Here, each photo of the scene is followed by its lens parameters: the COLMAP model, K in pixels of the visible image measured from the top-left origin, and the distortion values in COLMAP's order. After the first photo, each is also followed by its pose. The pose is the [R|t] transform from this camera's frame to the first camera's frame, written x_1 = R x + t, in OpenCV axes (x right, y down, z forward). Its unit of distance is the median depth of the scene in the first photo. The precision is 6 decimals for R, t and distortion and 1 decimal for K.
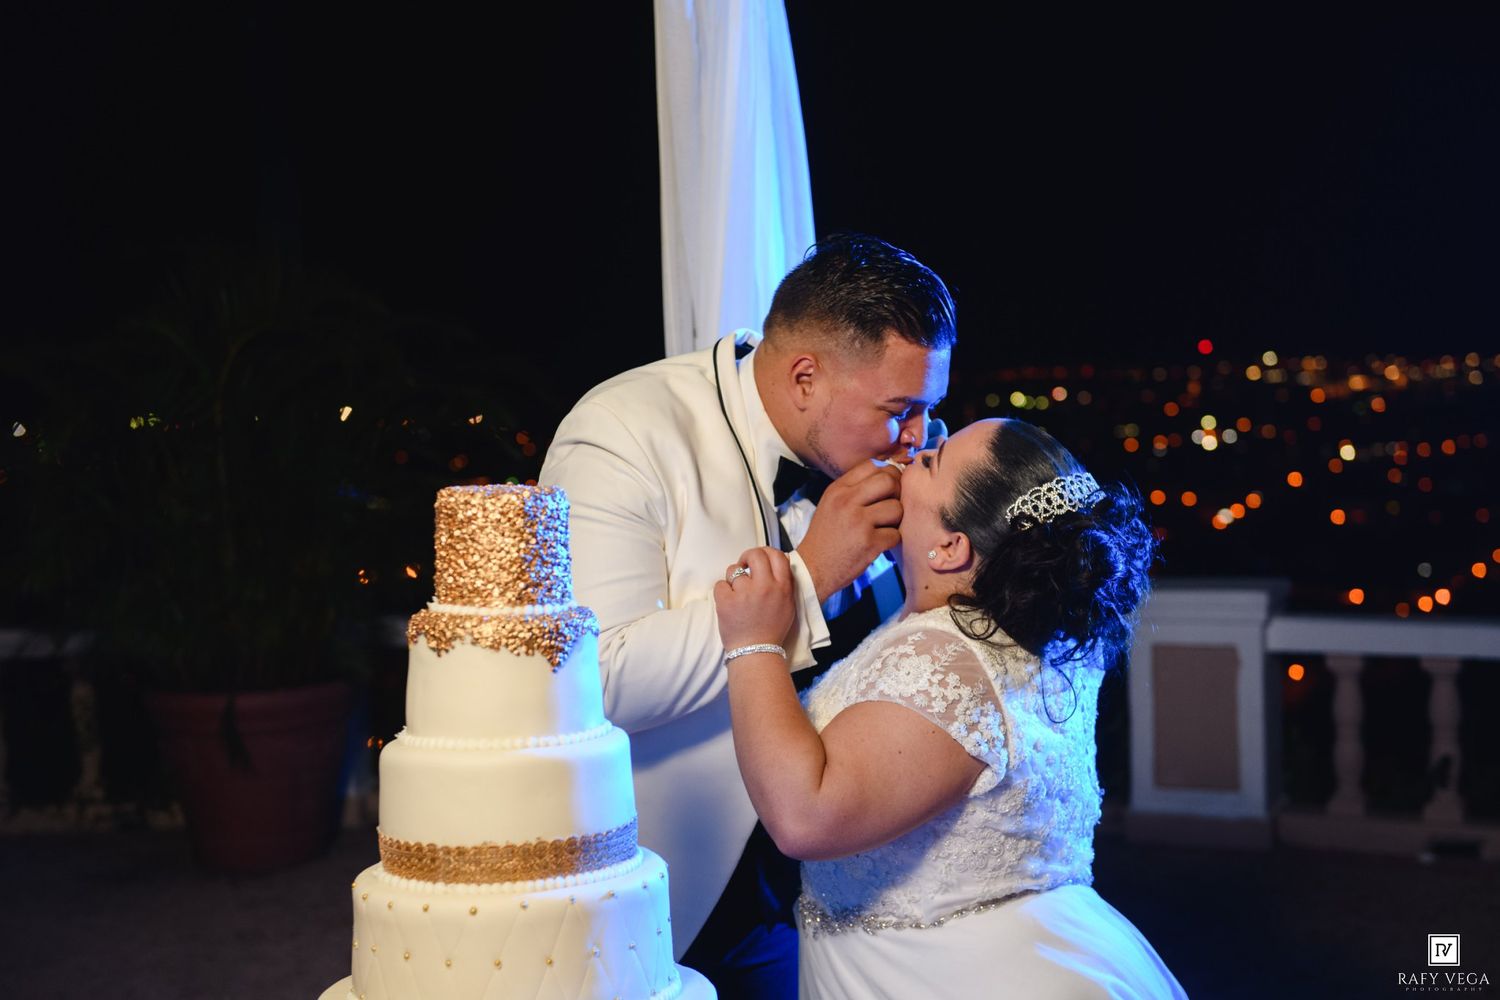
lens RADIAL K [[2356.9, 0, 750.0], [0, 2356.9, 500.0], [0, 0, 1]] dist [0.149514, 0.008922]
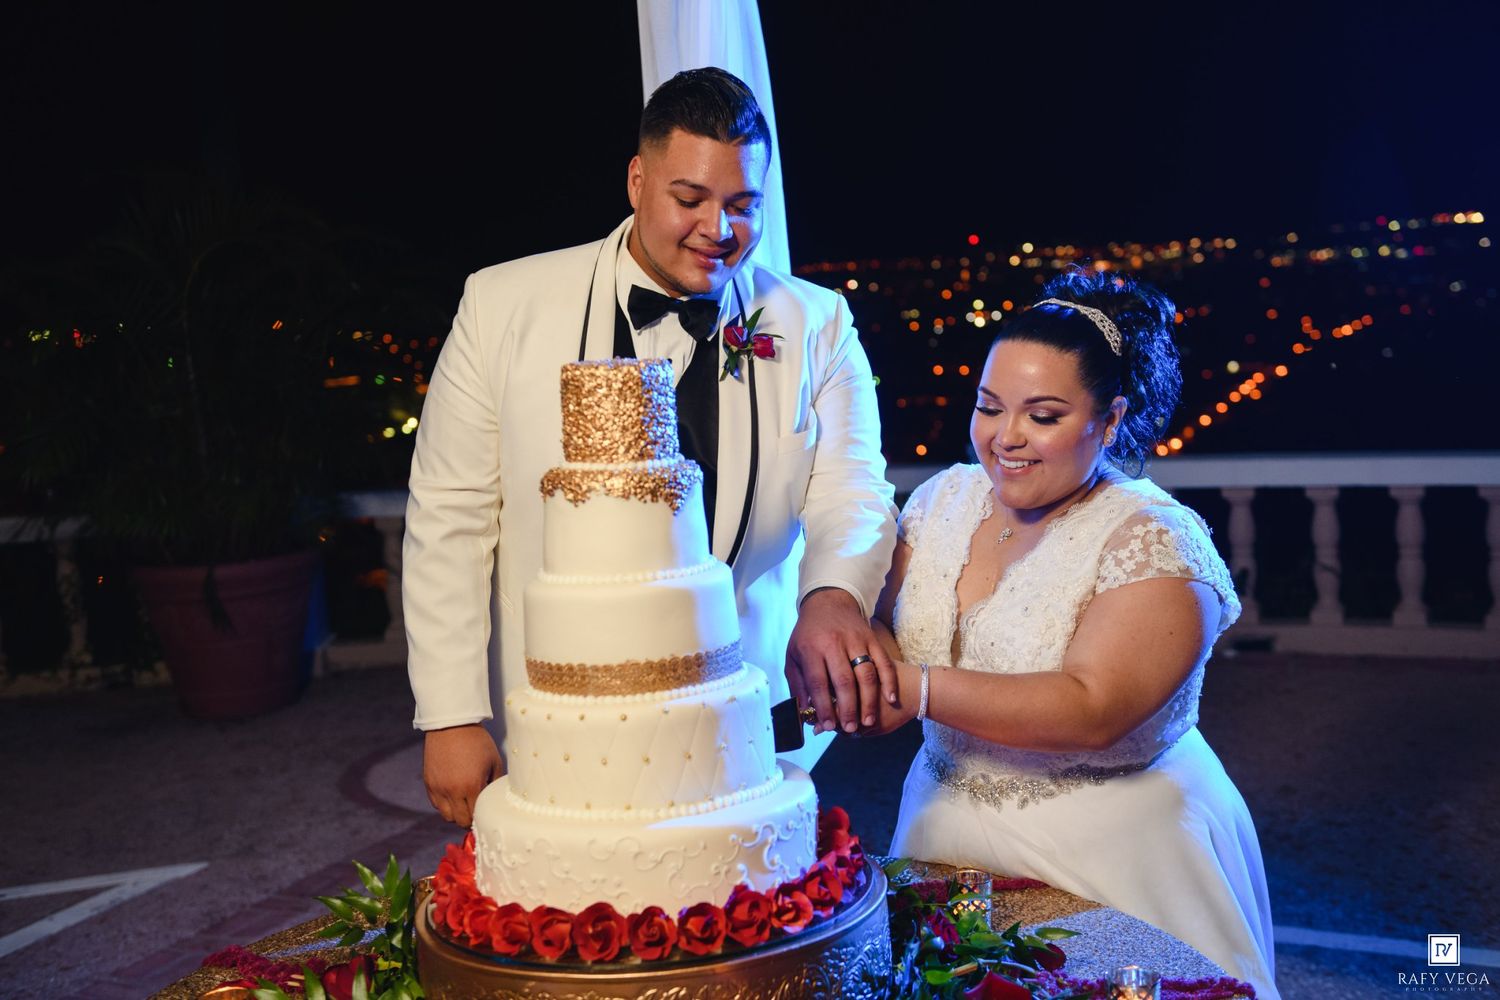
lens RADIAL K [[2031.4, 0, 750.0], [0, 2031.4, 500.0], [0, 0, 1]] dist [0.134931, 0.007008]
pose [[0.995773, -0.043553, 0.080867, -0.126278], [0.038864, 0.997520, 0.058681, 0.006952], [-0.083222, -0.055290, 0.994996, -0.012860]]
